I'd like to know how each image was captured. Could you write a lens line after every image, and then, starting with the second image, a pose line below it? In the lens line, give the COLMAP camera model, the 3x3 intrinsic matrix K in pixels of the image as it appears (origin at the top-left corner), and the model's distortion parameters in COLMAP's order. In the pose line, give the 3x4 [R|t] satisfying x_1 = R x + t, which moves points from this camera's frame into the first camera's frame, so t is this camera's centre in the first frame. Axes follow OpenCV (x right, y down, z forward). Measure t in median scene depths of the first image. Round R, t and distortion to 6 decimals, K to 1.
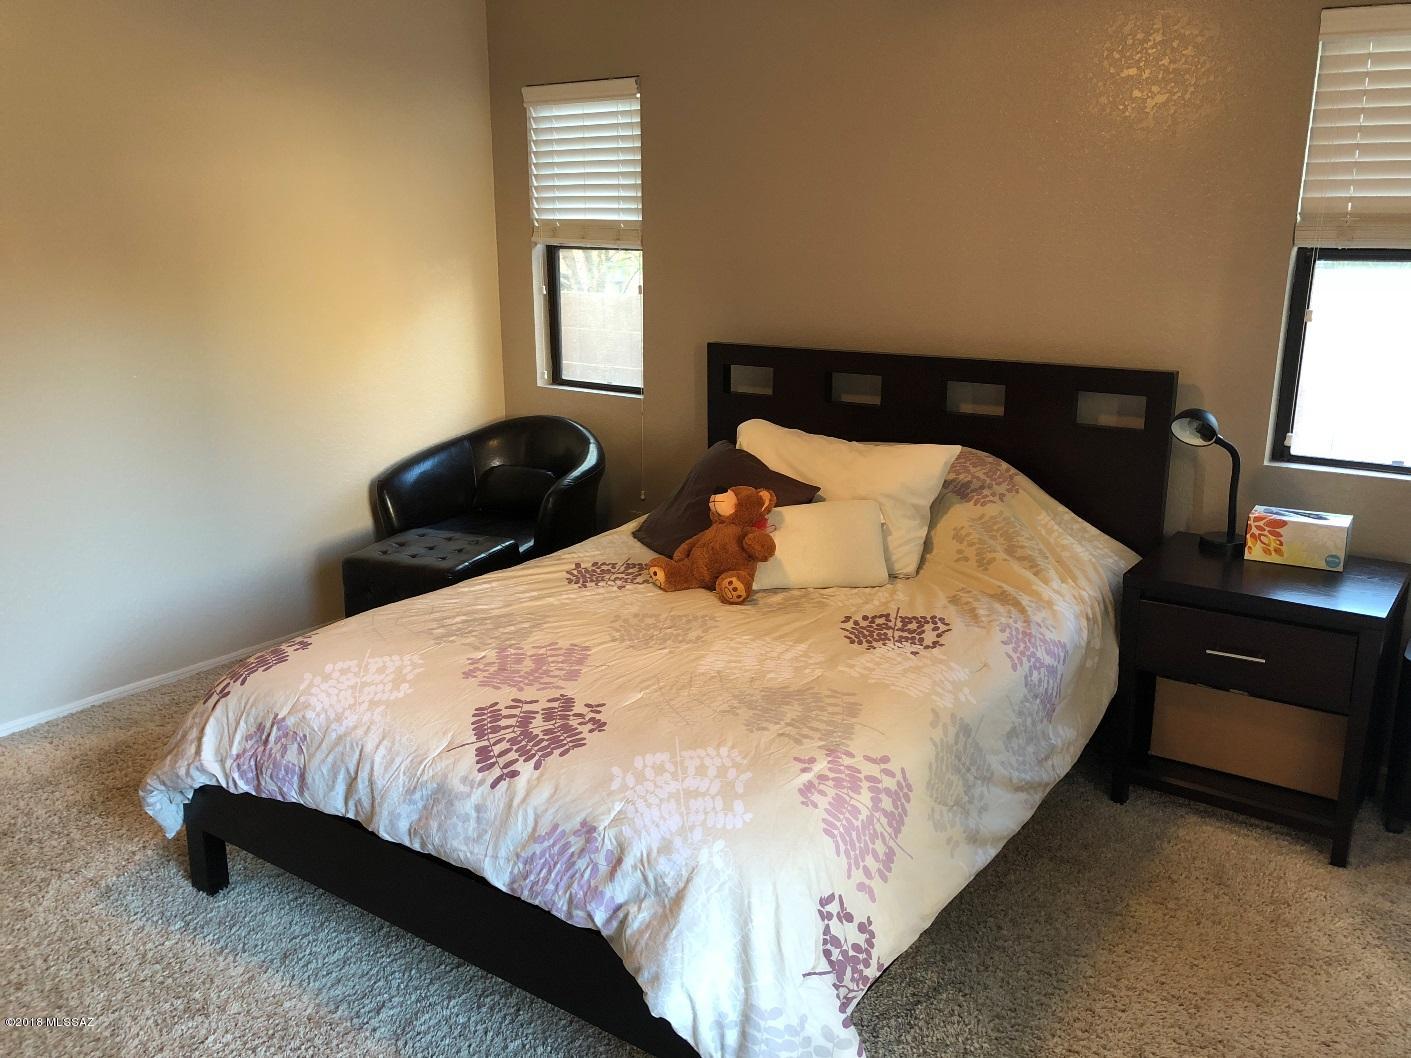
lens RADIAL K [[1142.3, 0, 705.5], [0, 1142.3, 529.0], [0, 0, 1]] dist [0.012845, -0.007565]
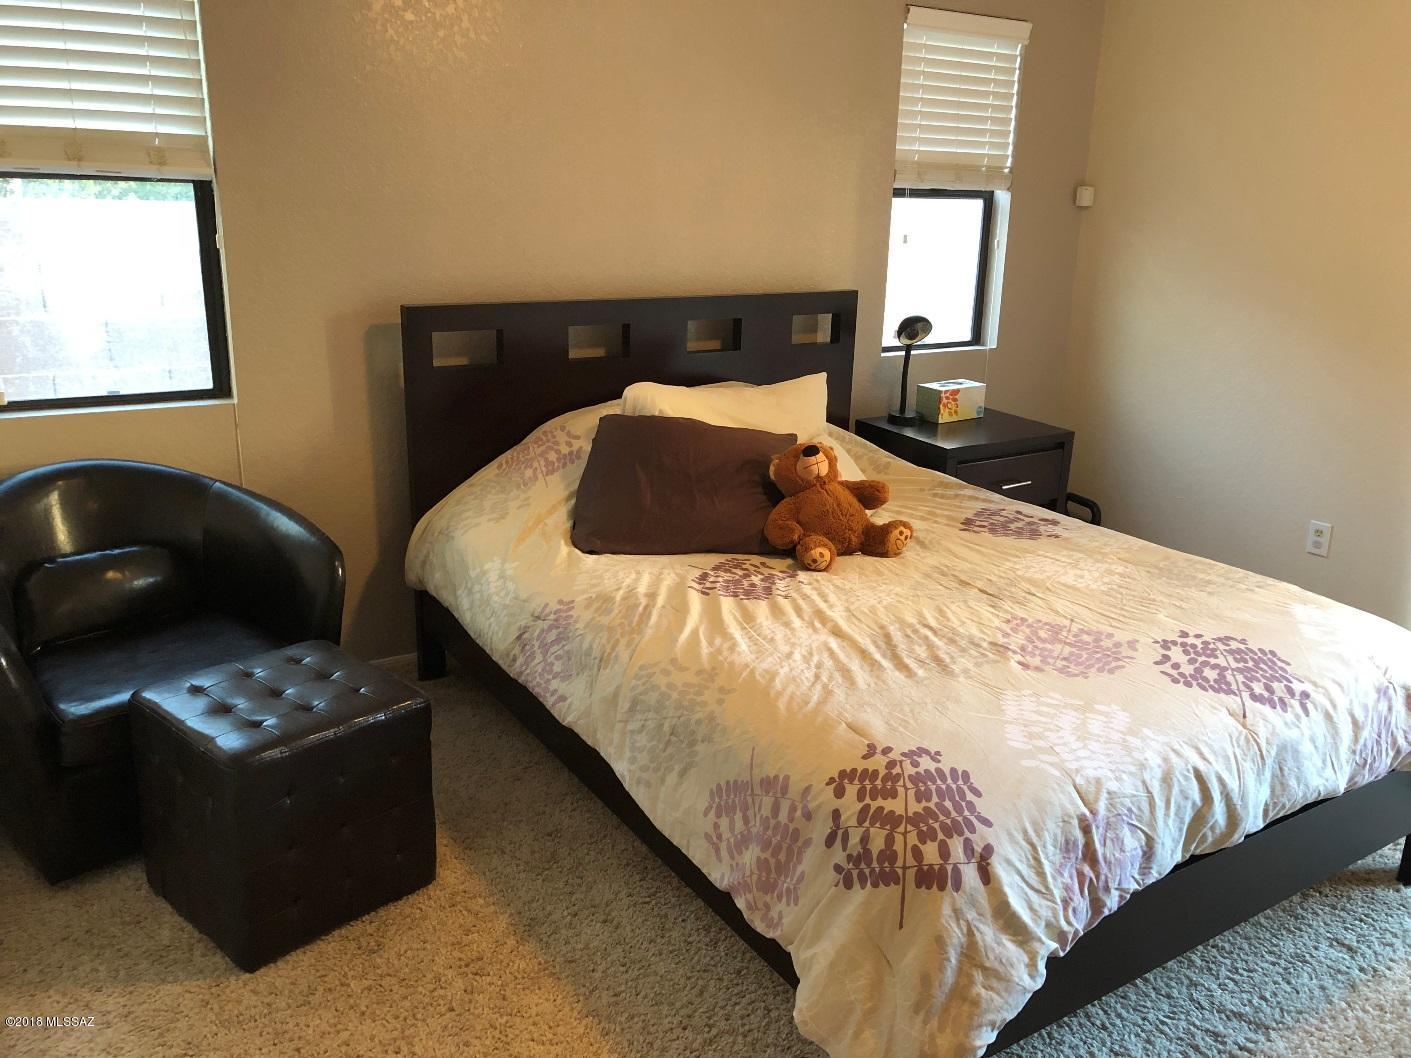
lens RADIAL K [[1155.4, 0, 700.5], [0, 1155.4, 522.9], [0, 0, 1]] dist [0.046868, -0.058126]
pose [[0.372646, -0.253012, 0.892816, -1.114567], [0.214254, 0.959577, 0.182505, -0.215958], [-0.902901, 0.123279, 0.411791, 0.902984]]
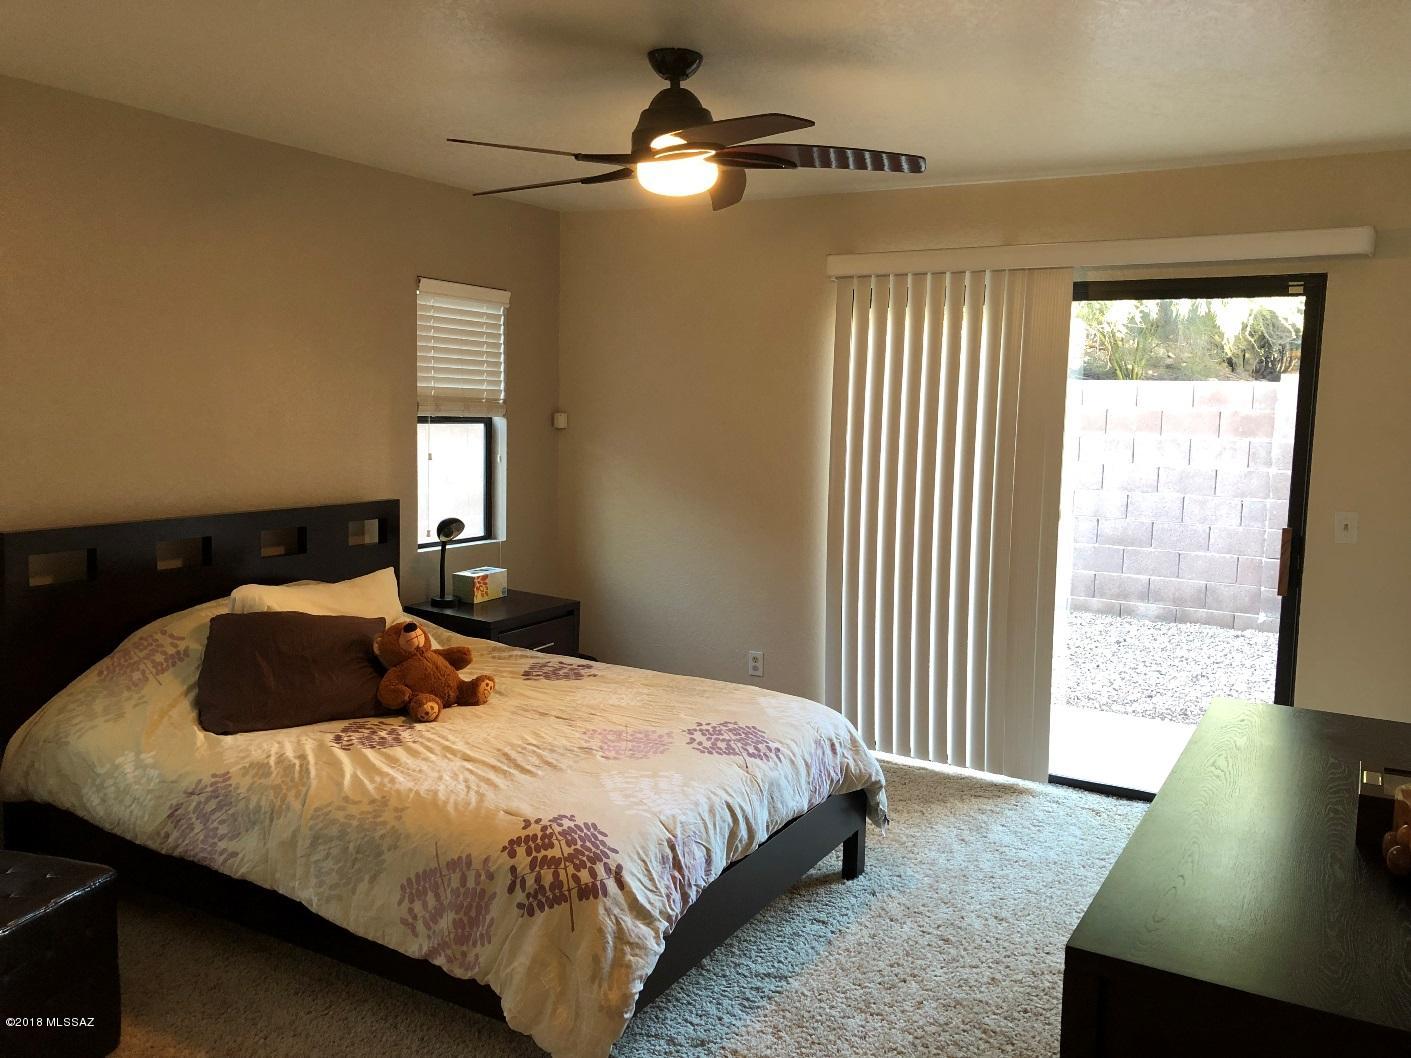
lens RADIAL K [[1151.6, 0, 709.7], [0, 1151.6, 532.8], [0, 0, 1]] dist [0.031515, -0.037636]
pose [[-0.106147, -0.116479, 0.987505, -1.494270], [0.229667, 0.963390, 0.138322, -0.281761], [-0.967464, 0.241479, -0.075510, 0.989635]]
